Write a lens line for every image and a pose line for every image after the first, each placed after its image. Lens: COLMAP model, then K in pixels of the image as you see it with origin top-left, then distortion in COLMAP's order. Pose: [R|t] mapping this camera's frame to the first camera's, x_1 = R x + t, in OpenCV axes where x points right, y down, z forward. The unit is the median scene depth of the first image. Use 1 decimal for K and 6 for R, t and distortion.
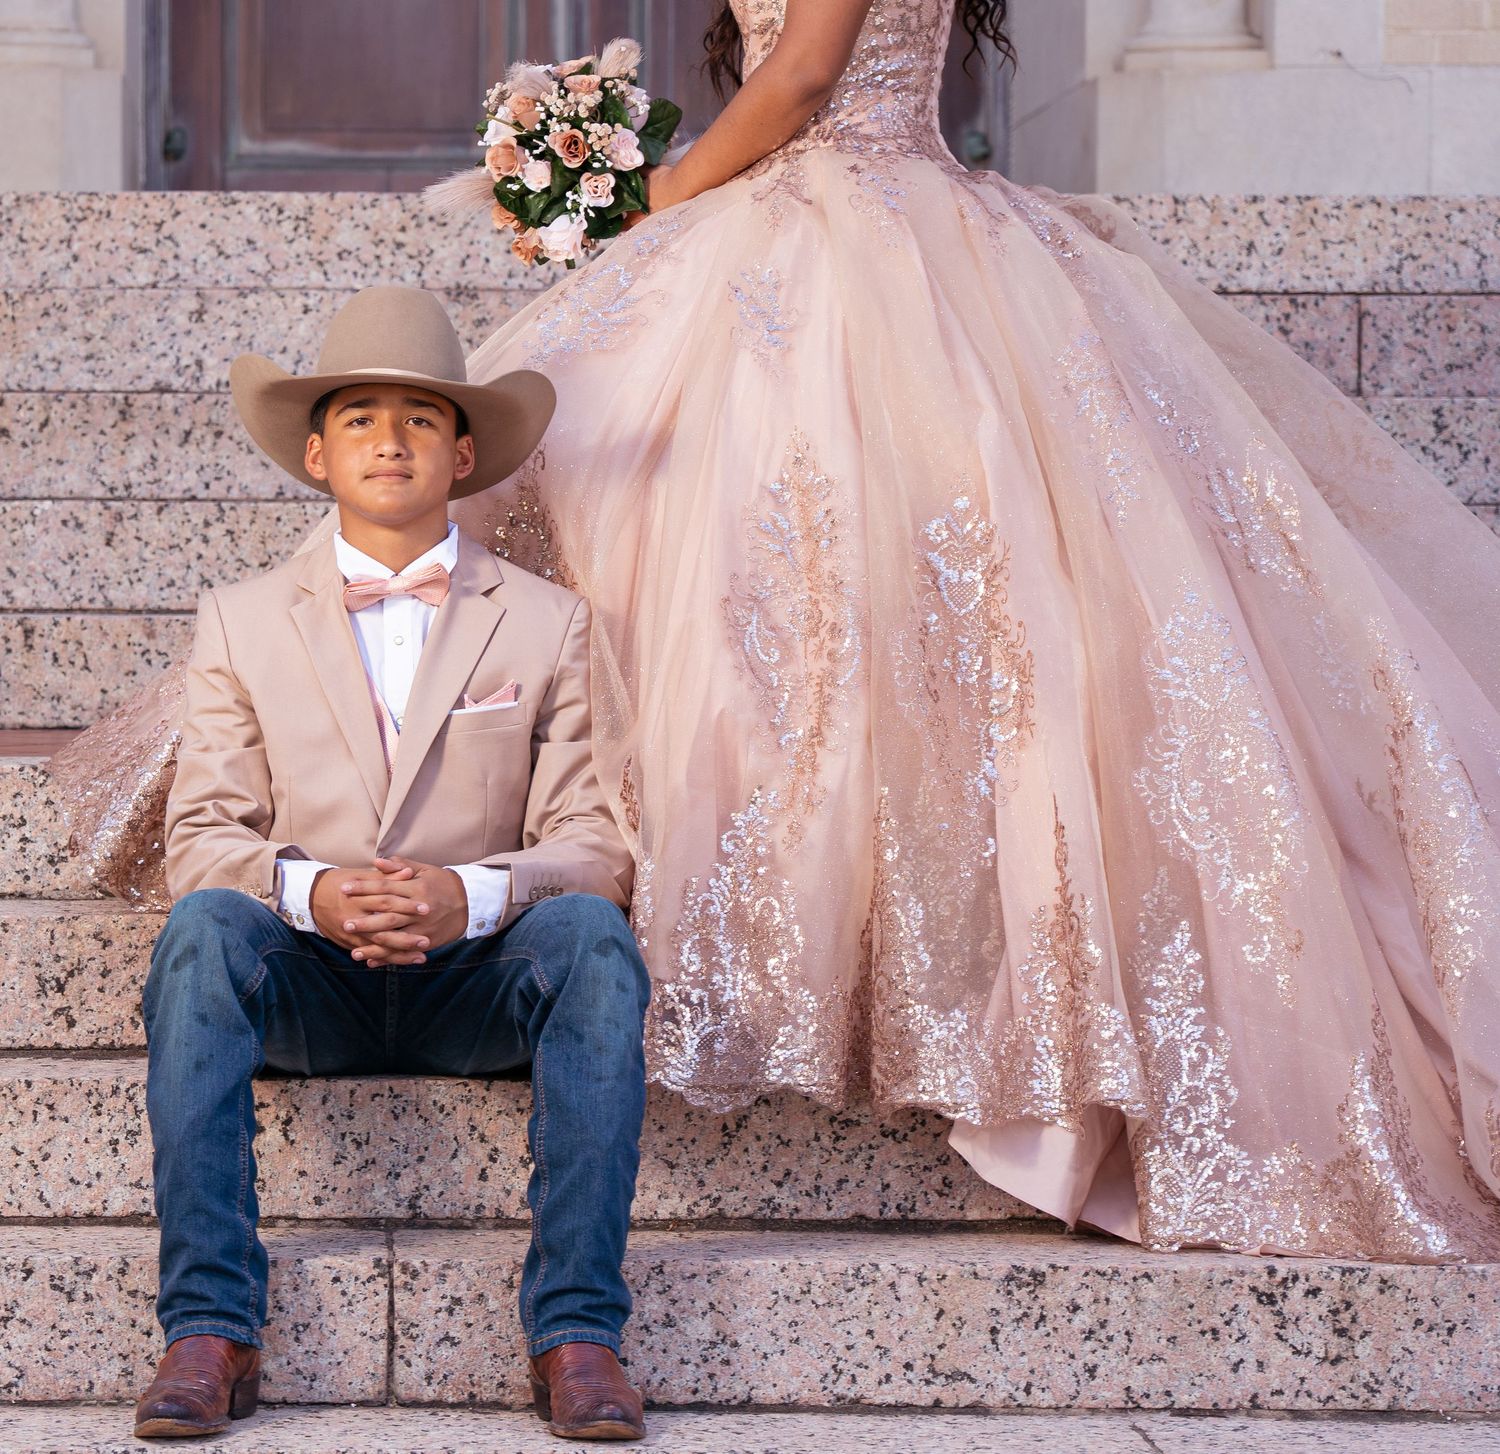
lens RADIAL K [[6369.0, 0, 323.4], [0, 6369.0, 726.1], [0, 0, 1]] dist [0.033579, 0.215644]
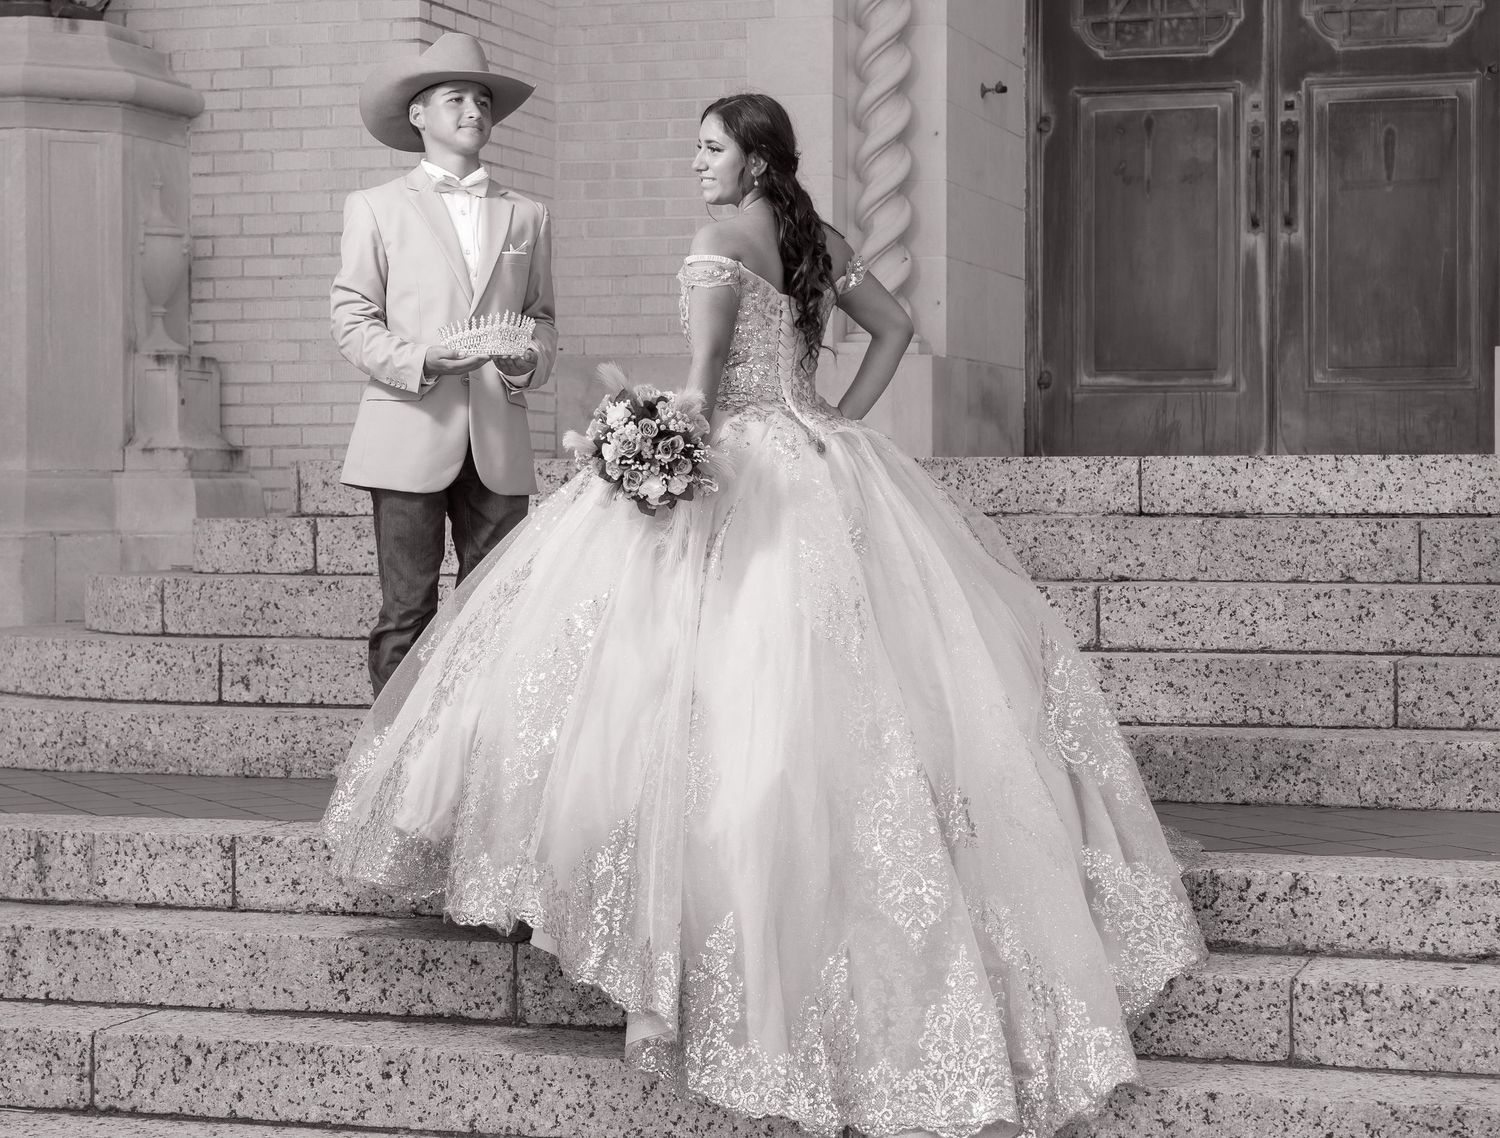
lens RADIAL K [[3362.5, 0, 700.1], [0, 3362.5, 512.2], [0, 0, 1]] dist [0.048955, 0.206344]
pose [[0.952147, -0.002649, -0.305629, 0.350242], [-0.003484, 0.999803, -0.019521, -0.072227], [0.305620, 0.019652, 0.951951, 0.151952]]
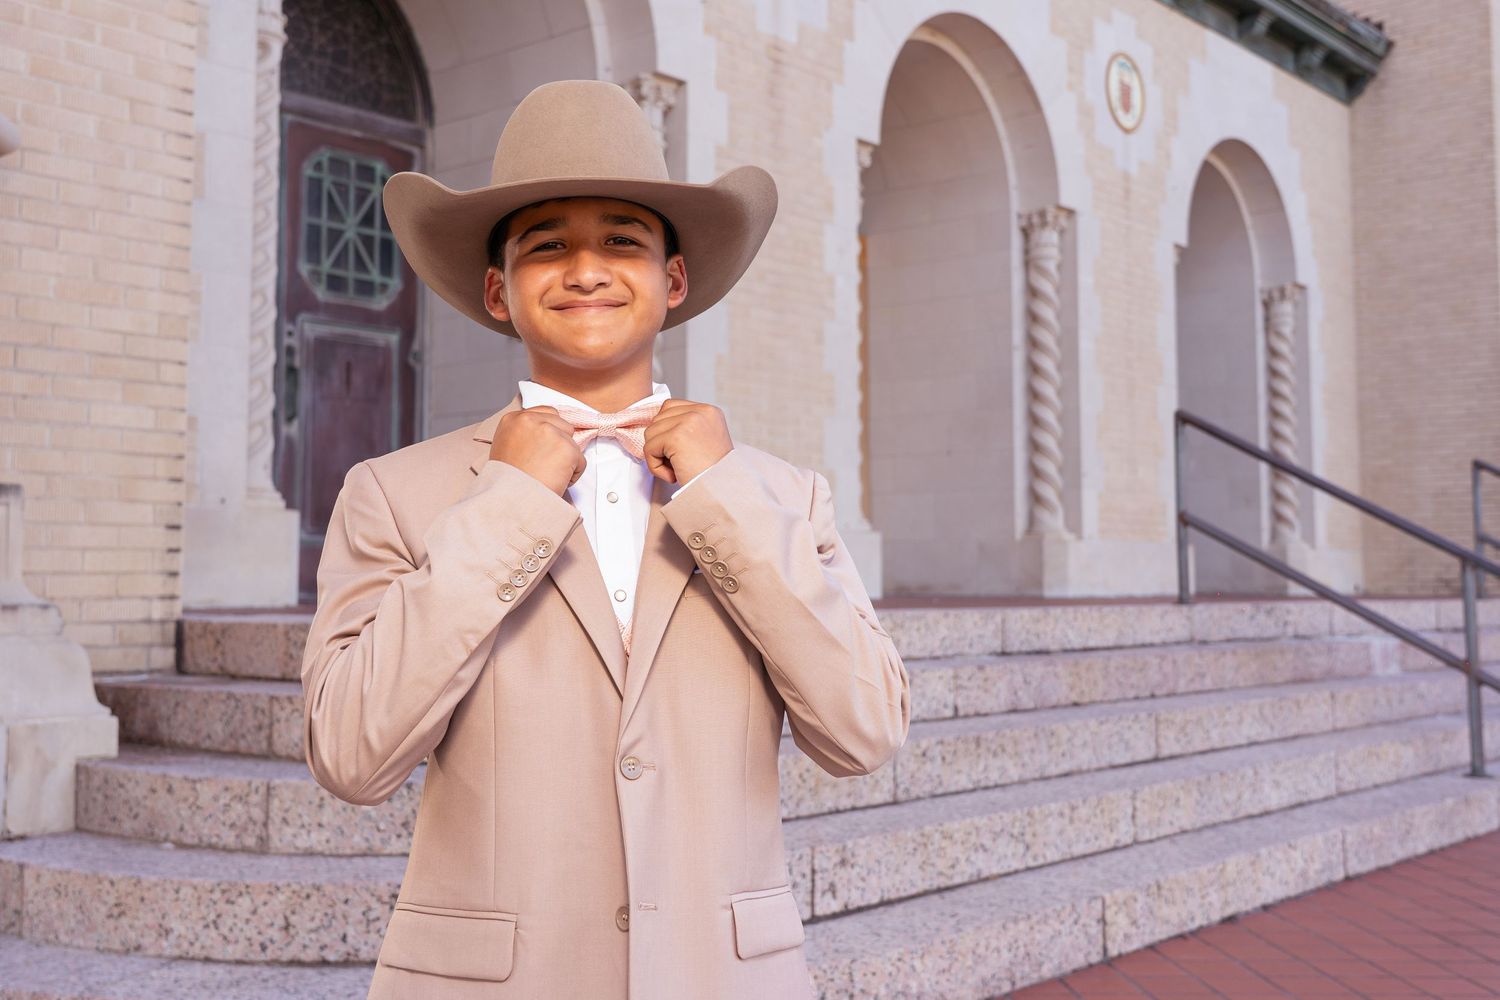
lens RADIAL K [[1681.5, 0, 714.4], [0, 1681.5, 442.1], [0, 0, 1]] dist [0.054924, -0.027107]
pose [[0.661614, 0.058489, 0.747560, -0.643440], [0.020171, 0.995204, -0.095716, -0.125774], [-0.749573, 0.078407, 0.657261, 0.958393]]
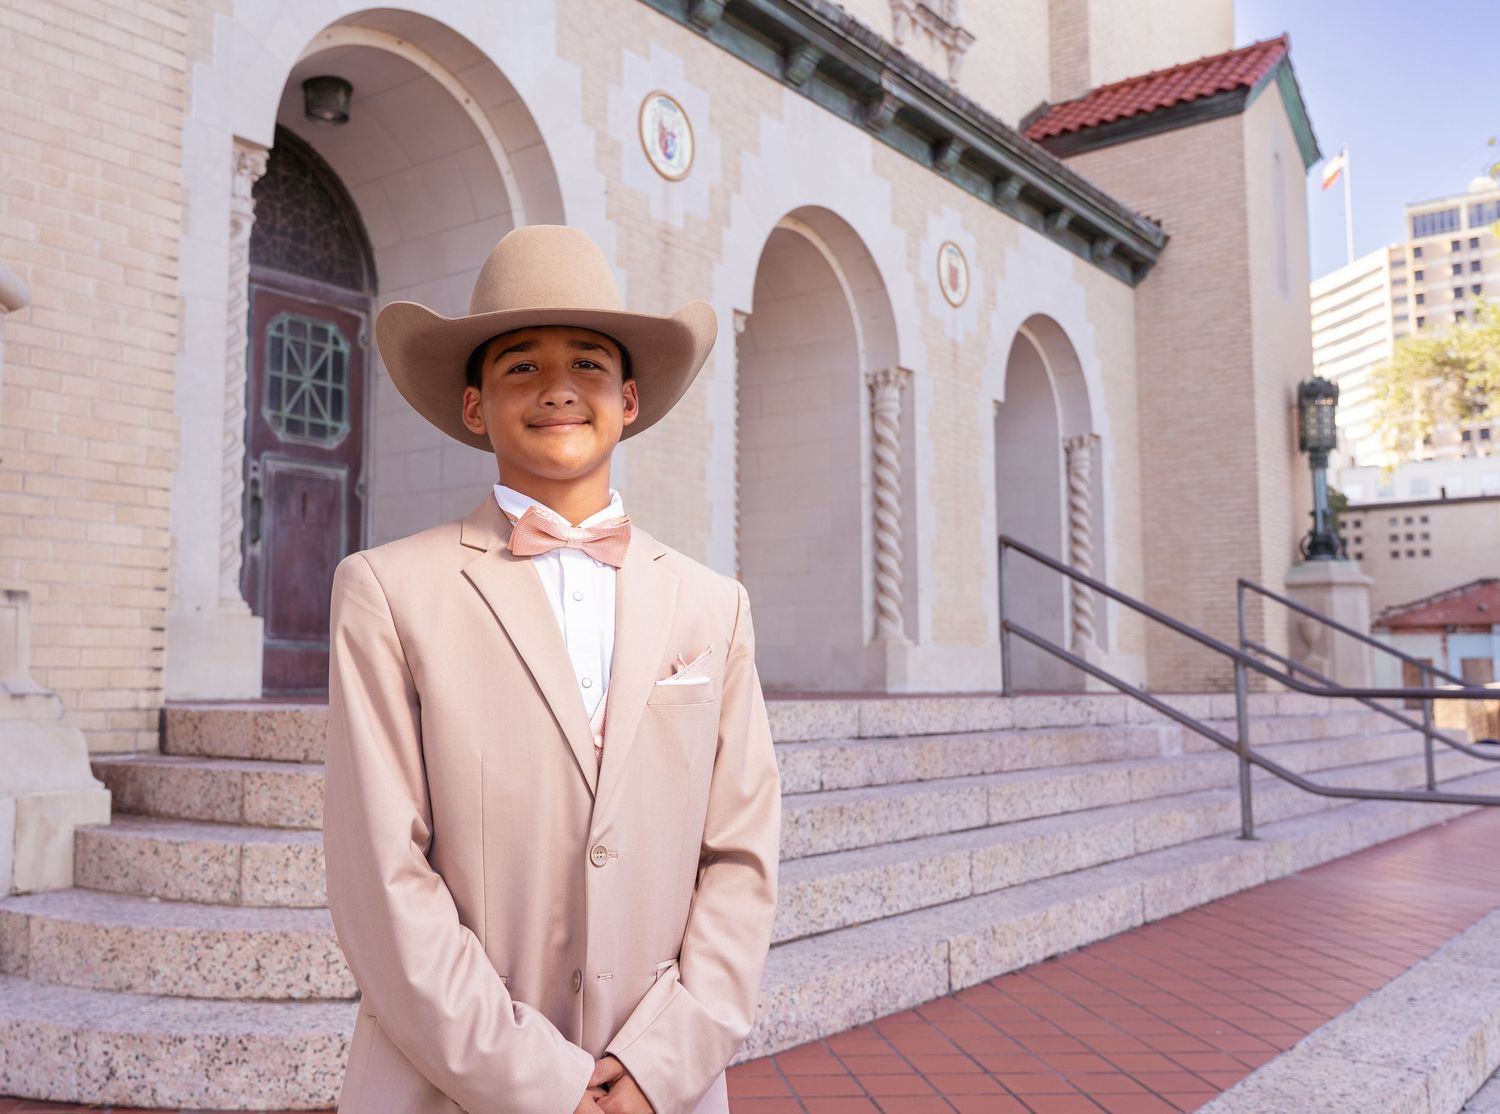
lens RADIAL K [[1405.7, 0, 649.9], [0, 1405.7, 548.4], [0, 0, 1]] dist [0.018144, 0.019330]
pose [[0.638003, 0.070088, 0.766837, -0.641096], [0.020333, 0.993969, -0.107765, -0.122519], [-0.769765, 0.084346, 0.632730, 0.969480]]
